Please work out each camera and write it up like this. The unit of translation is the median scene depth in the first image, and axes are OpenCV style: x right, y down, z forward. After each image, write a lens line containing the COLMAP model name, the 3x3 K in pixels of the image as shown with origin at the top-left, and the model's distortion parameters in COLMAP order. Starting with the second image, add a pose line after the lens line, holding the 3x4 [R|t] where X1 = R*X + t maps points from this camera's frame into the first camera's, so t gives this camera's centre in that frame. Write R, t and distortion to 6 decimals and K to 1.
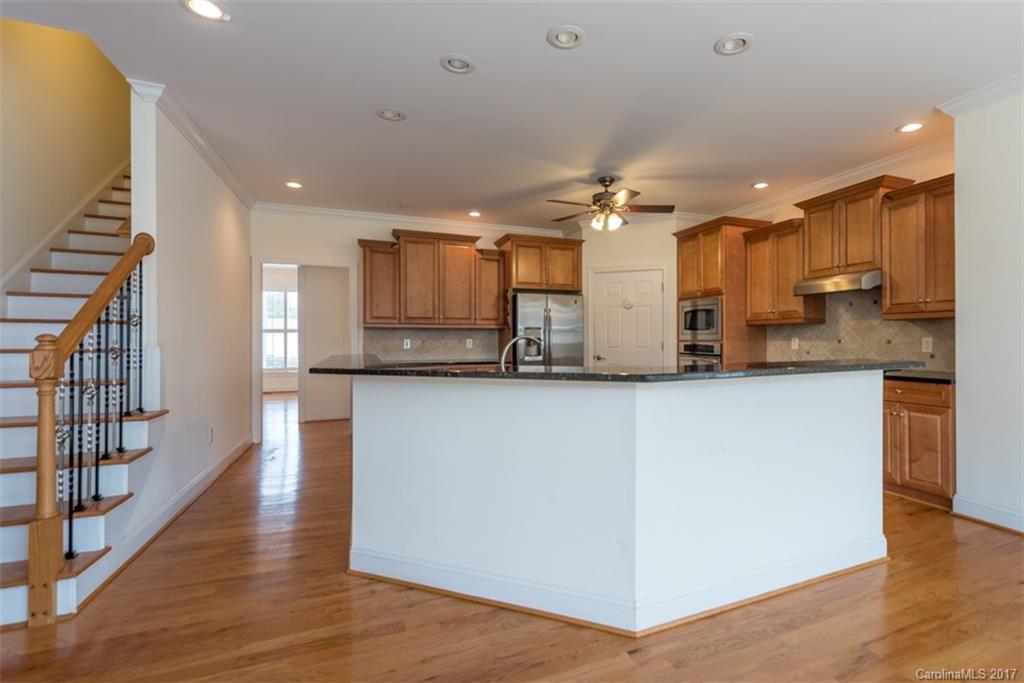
lens RADIAL K [[417.4, 0, 512.0], [0, 417.4, 341.5], [0, 0, 1]] dist [0.017763, 0.000042]
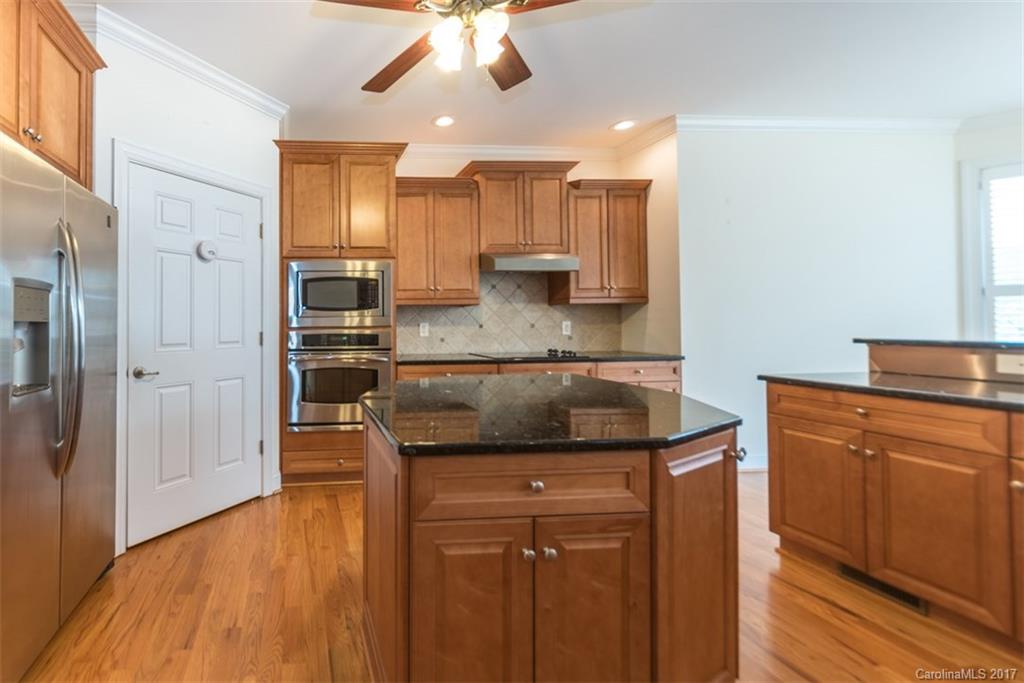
lens RADIAL K [[453.7, 0, 512.1], [0, 453.7, 317.6], [0, 0, 1]] dist [-0.000464, -0.000010]
pose [[0.250210, 0.011992, 0.968117, -0.171906], [0.017054, 0.999714, -0.016791, -0.001563], [-0.968041, 0.020712, 0.249934, 0.714774]]
